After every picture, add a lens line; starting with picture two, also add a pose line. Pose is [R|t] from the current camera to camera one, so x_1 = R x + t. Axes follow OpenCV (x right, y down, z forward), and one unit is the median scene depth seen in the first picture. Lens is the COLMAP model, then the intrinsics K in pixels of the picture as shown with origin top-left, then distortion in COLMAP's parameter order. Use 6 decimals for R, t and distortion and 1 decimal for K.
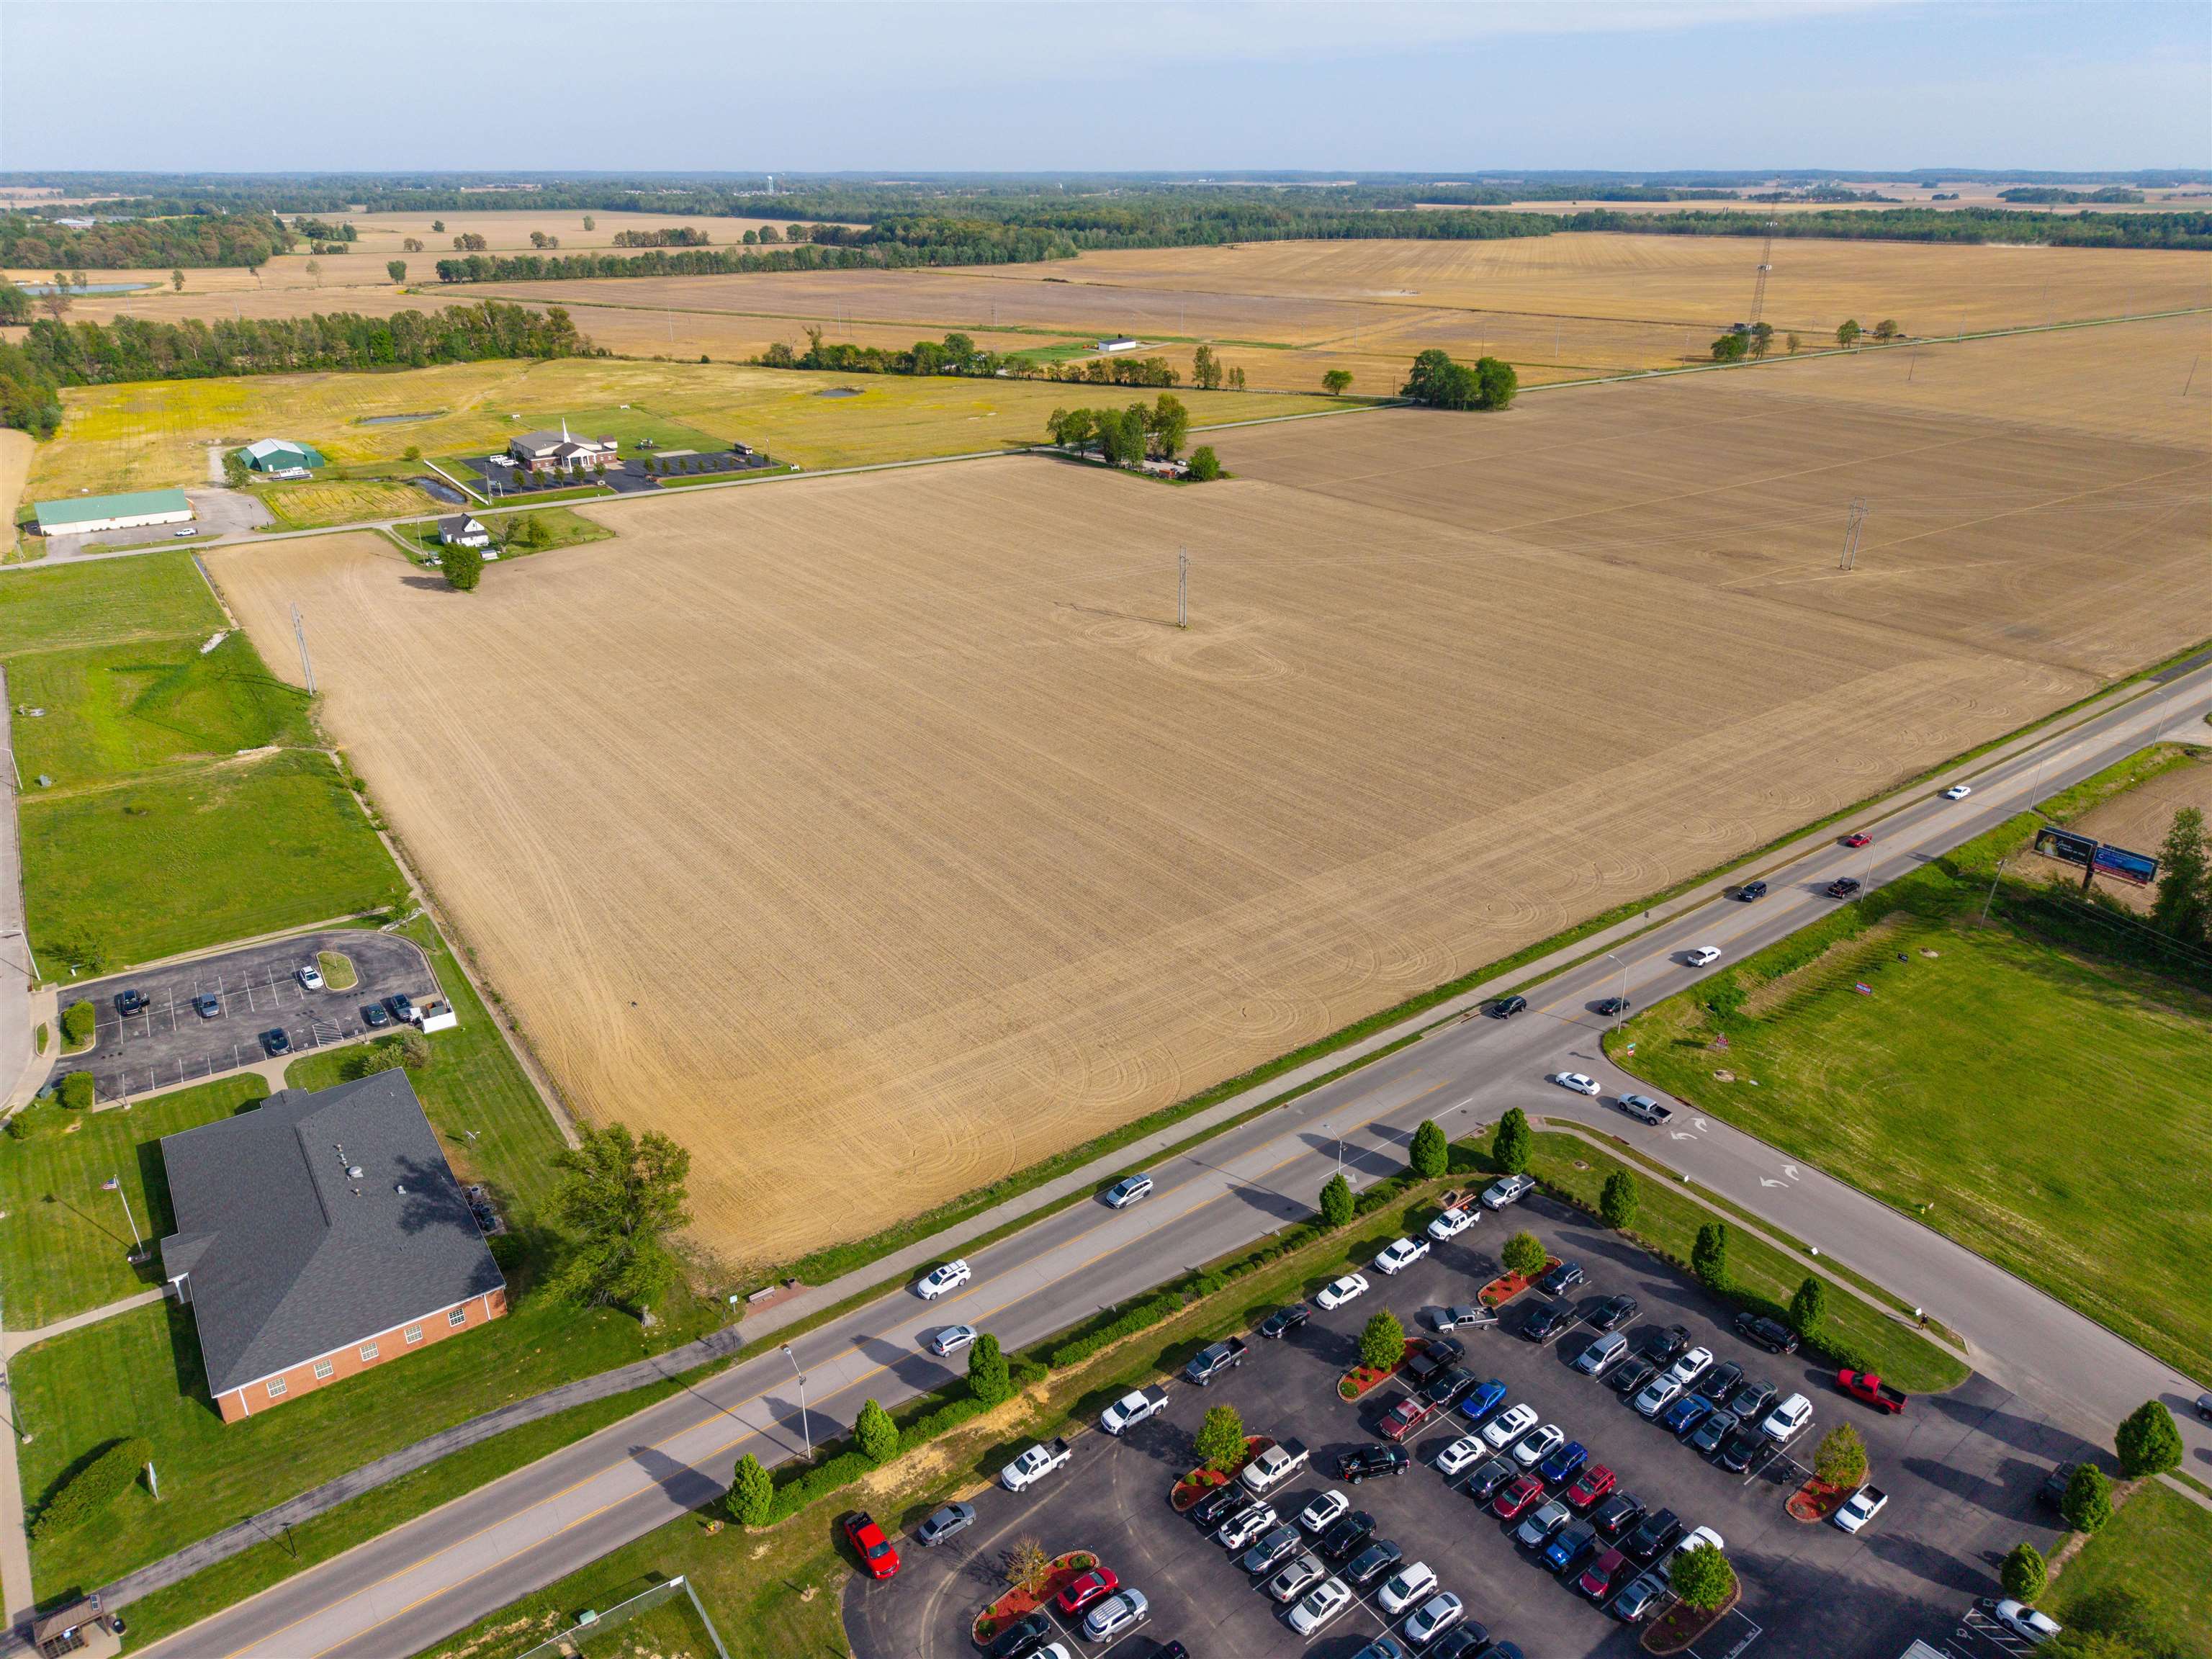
lens RADIAL K [[1424.7, 0, 1106.0], [0, 1424.7, 829.5], [0, 0, 1]] dist [0.039677, -0.060595]
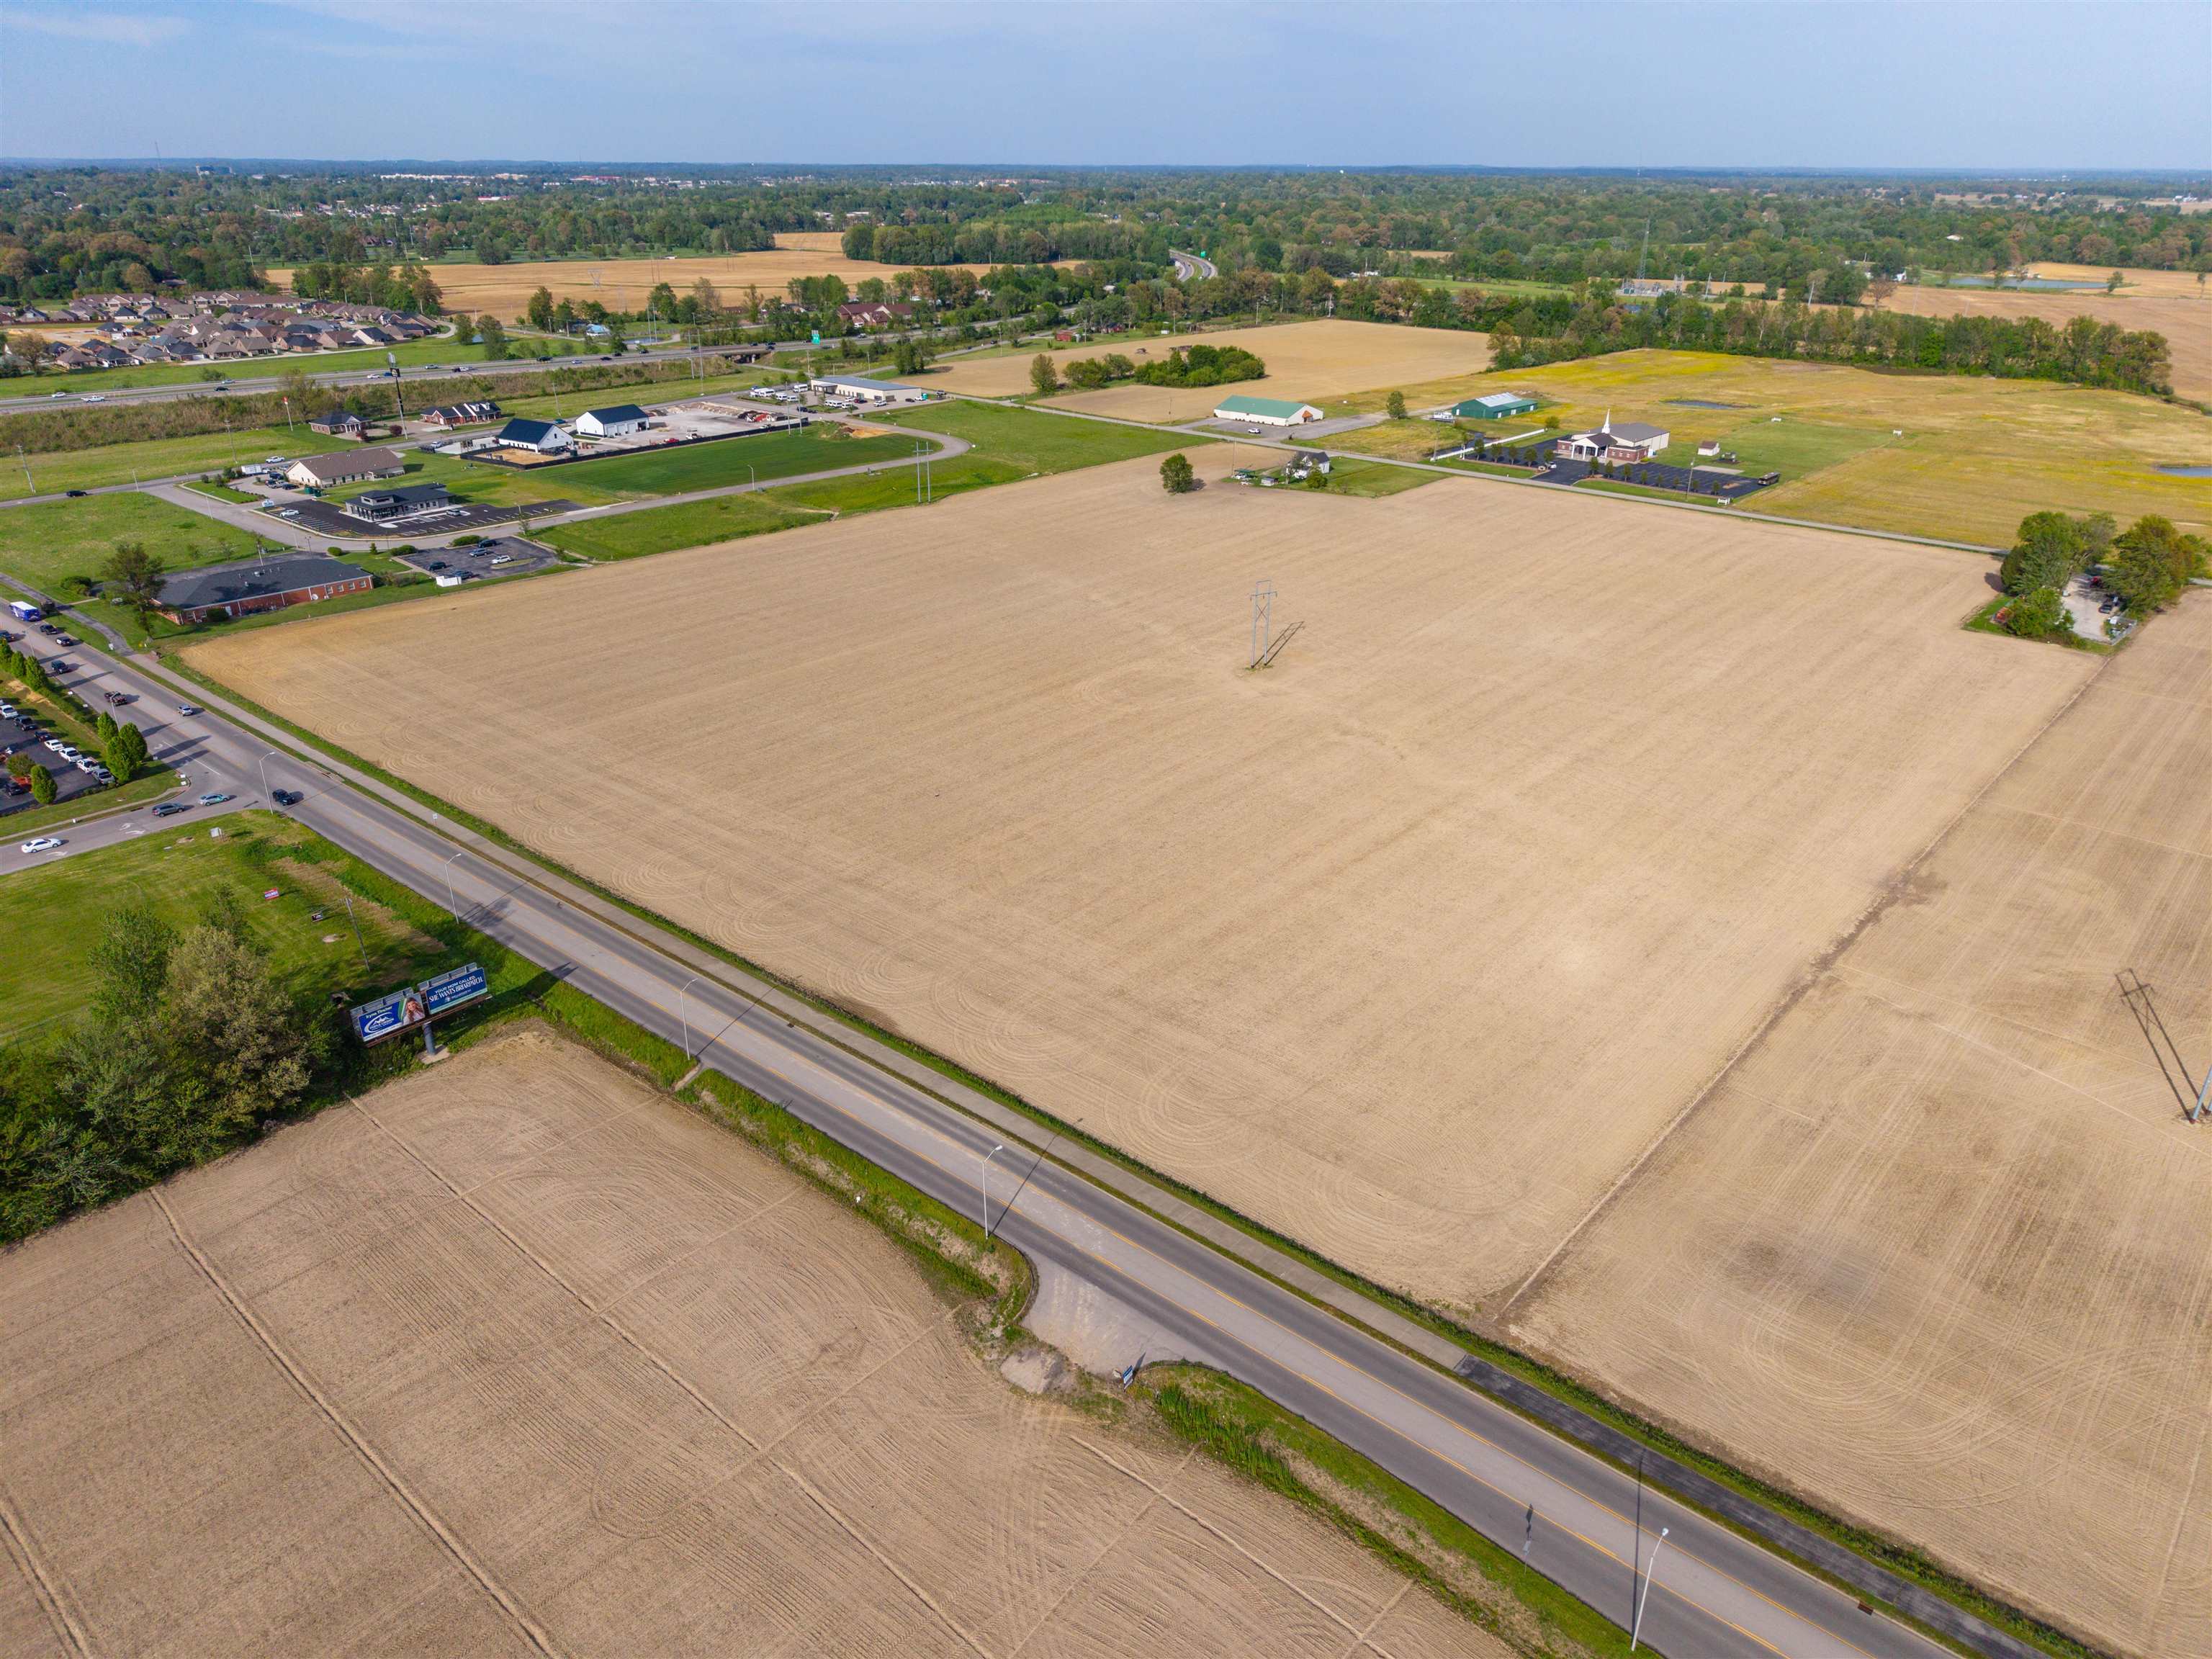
lens RADIAL K [[1523.8, 0, 1106.0], [0, 1523.8, 829.5], [0, 0, 1]] dist [0.012491, -0.007254]
pose [[0.222966, 0.391301, -0.892843, 1.531606], [-0.414680, 0.866972, 0.276407, -0.465111], [0.882228, 0.308615, 0.355570, 1.033297]]
